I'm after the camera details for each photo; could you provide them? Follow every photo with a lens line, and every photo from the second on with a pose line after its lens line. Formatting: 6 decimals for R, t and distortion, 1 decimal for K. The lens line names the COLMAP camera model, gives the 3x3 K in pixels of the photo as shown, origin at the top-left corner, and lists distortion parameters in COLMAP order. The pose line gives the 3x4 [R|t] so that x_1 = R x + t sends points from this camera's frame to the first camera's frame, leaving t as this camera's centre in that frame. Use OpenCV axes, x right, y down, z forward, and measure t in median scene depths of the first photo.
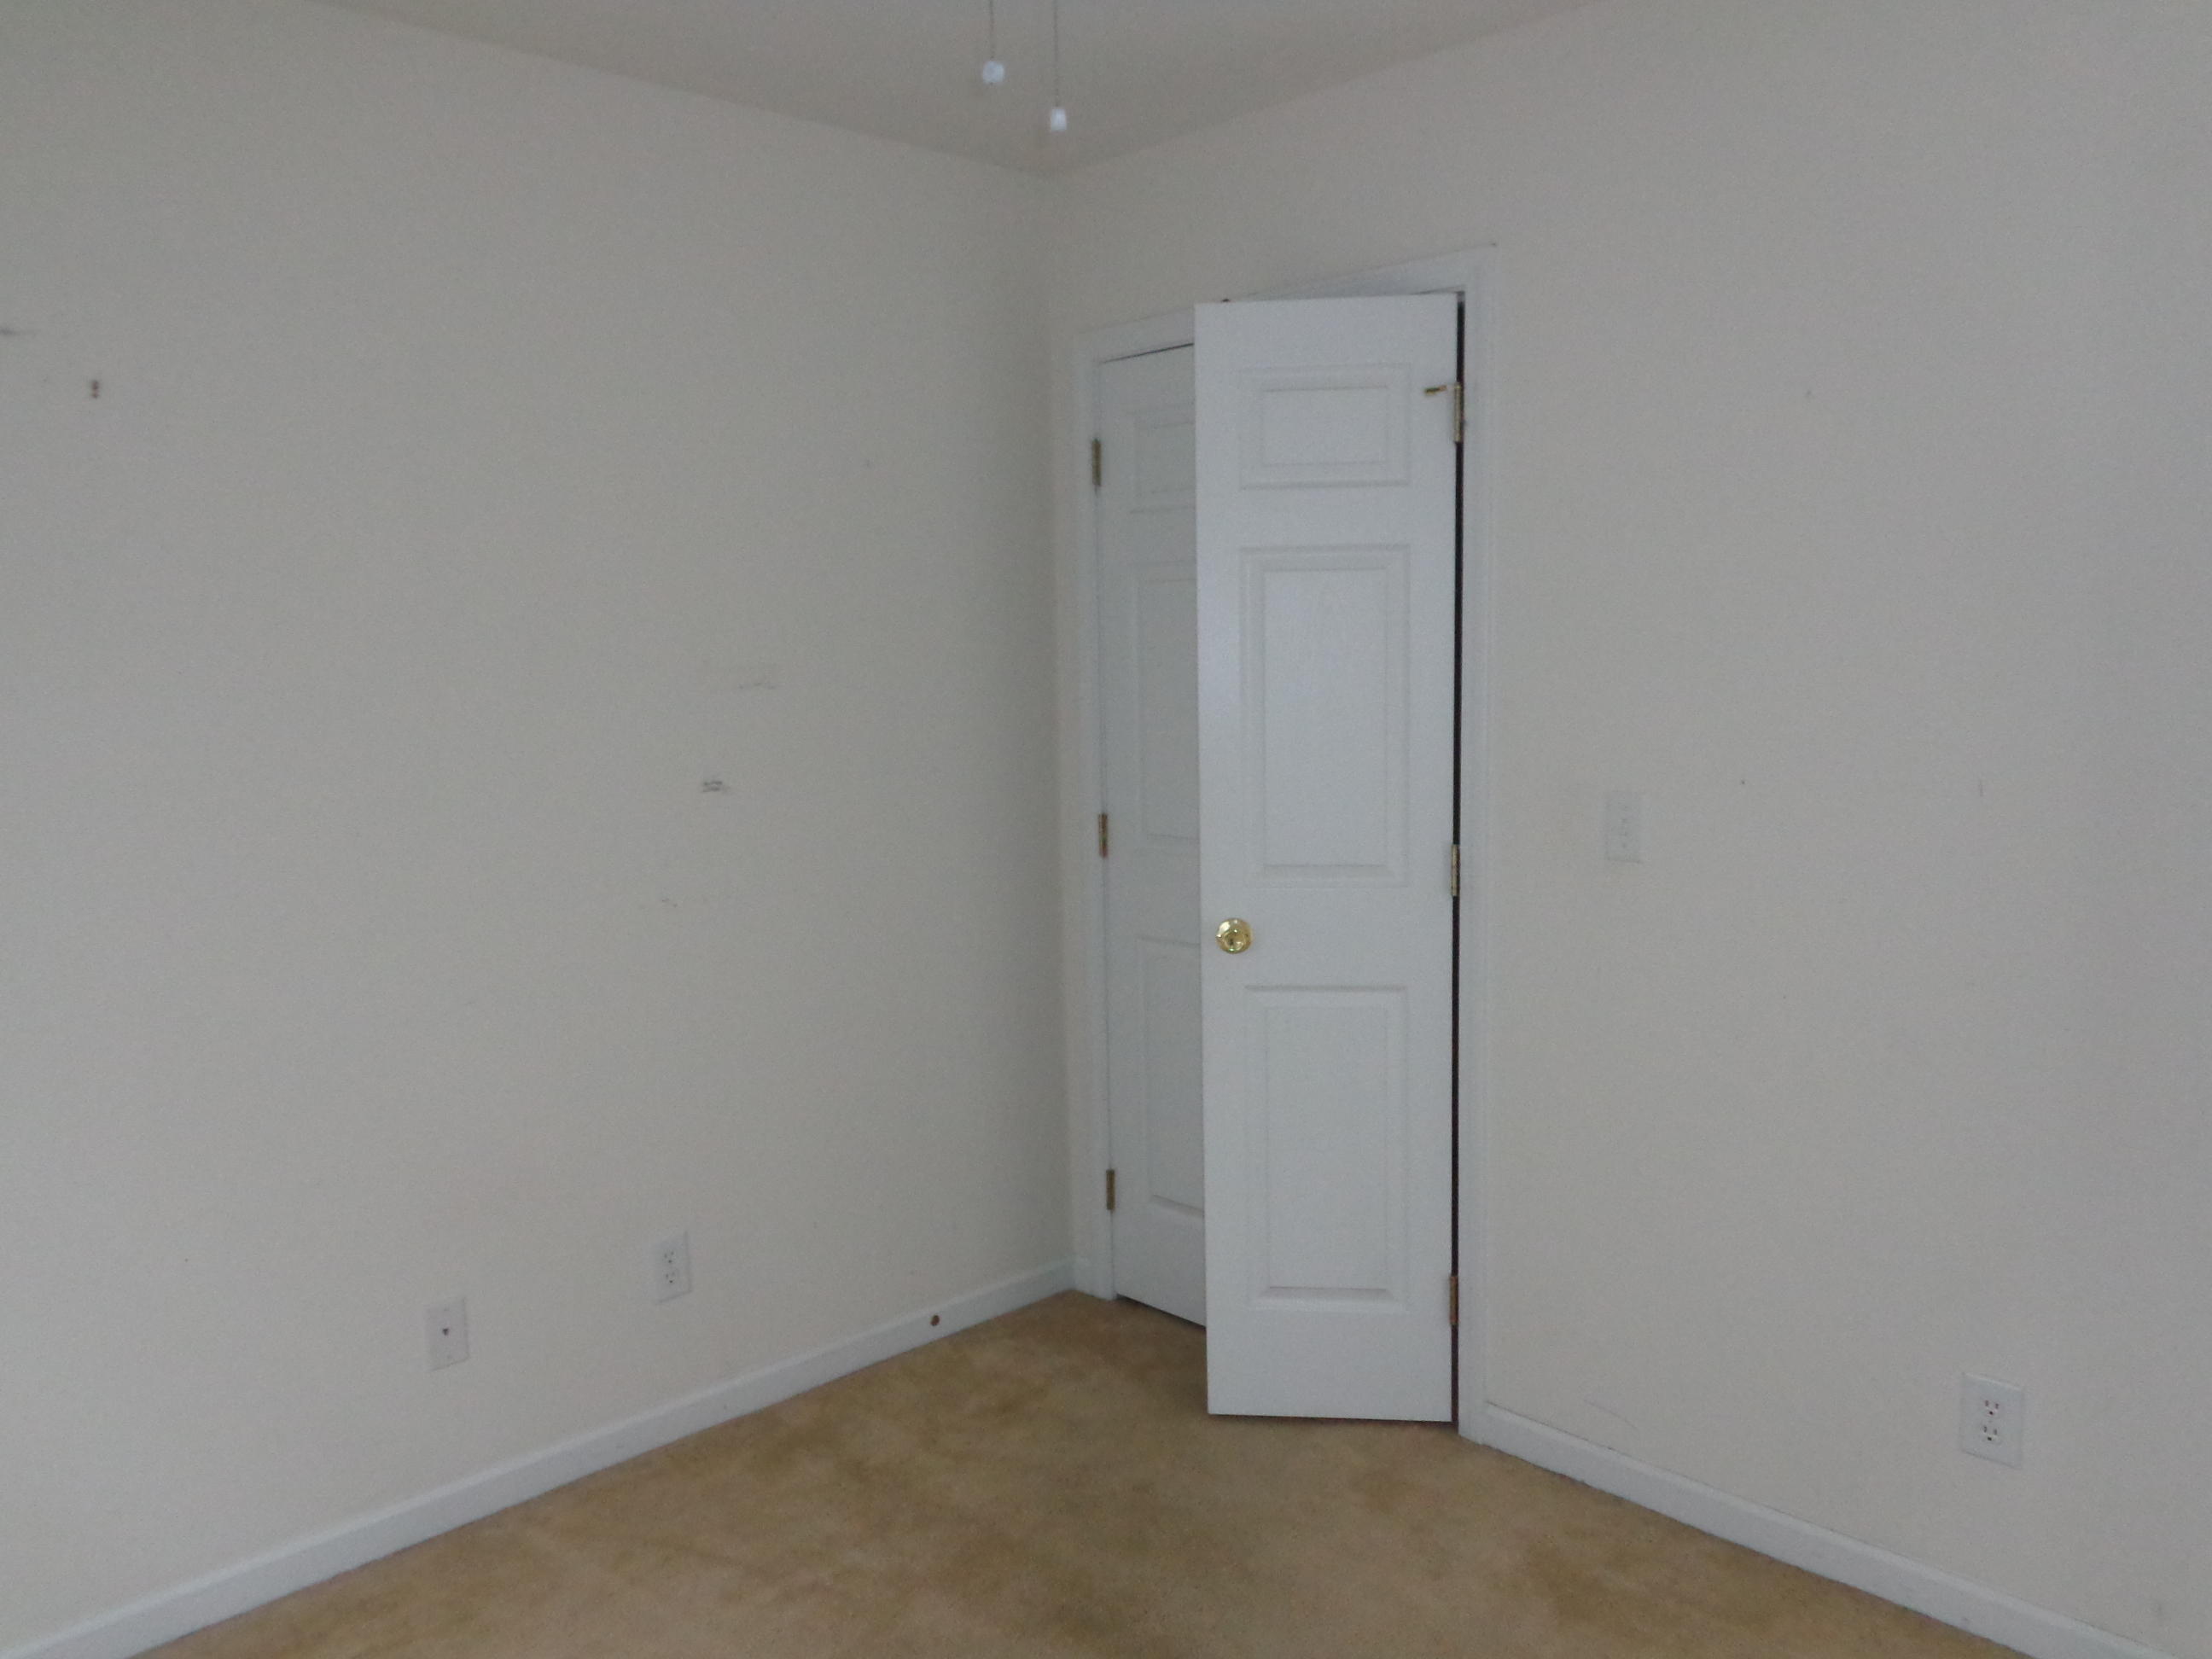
lens RADIAL K [[1668.7, 0, 1106.0], [0, 1668.7, 829.5], [0, 0, 1]] dist [0.018530, -0.002165]
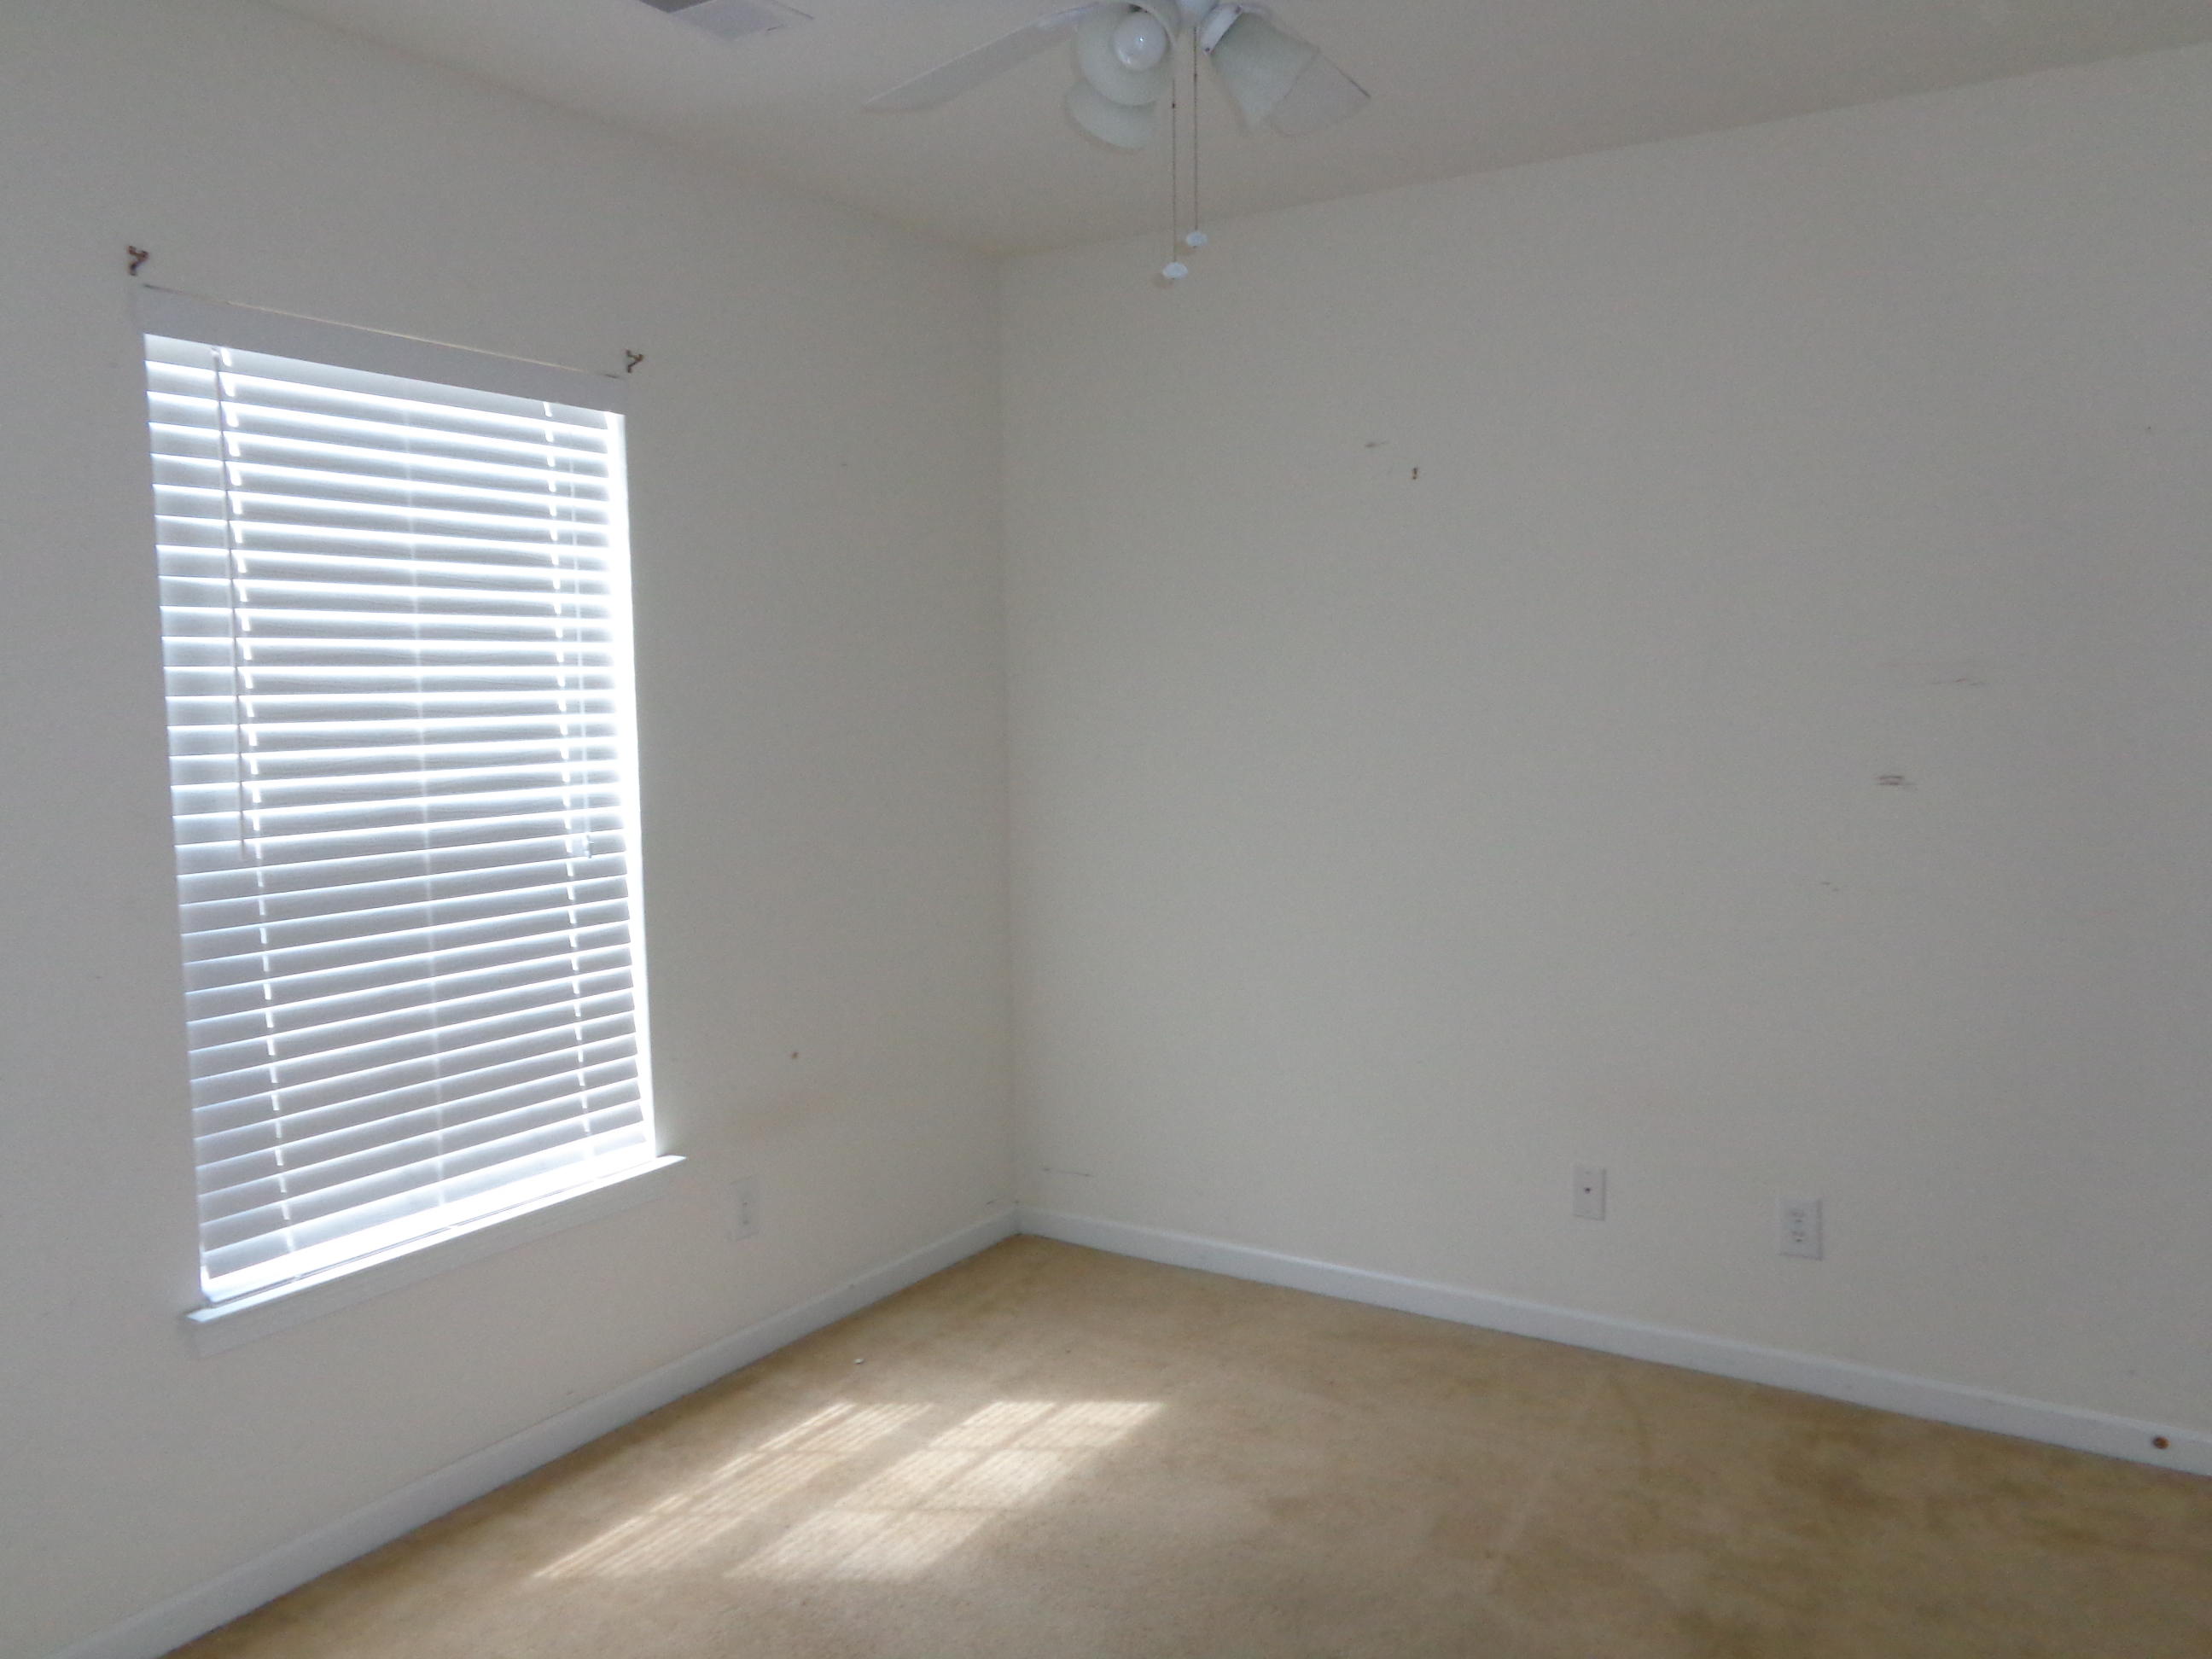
lens RADIAL K [[1668.7, 0, 1106.0], [0, 1668.7, 829.5], [0, 0, 1]] dist [0.018530, -0.002165]
pose [[0.243633, 0.107310, -0.963913, 0.680542], [-0.110522, 0.990458, 0.082330, -0.029448], [0.963550, 0.086476, 0.253168, 0.307879]]
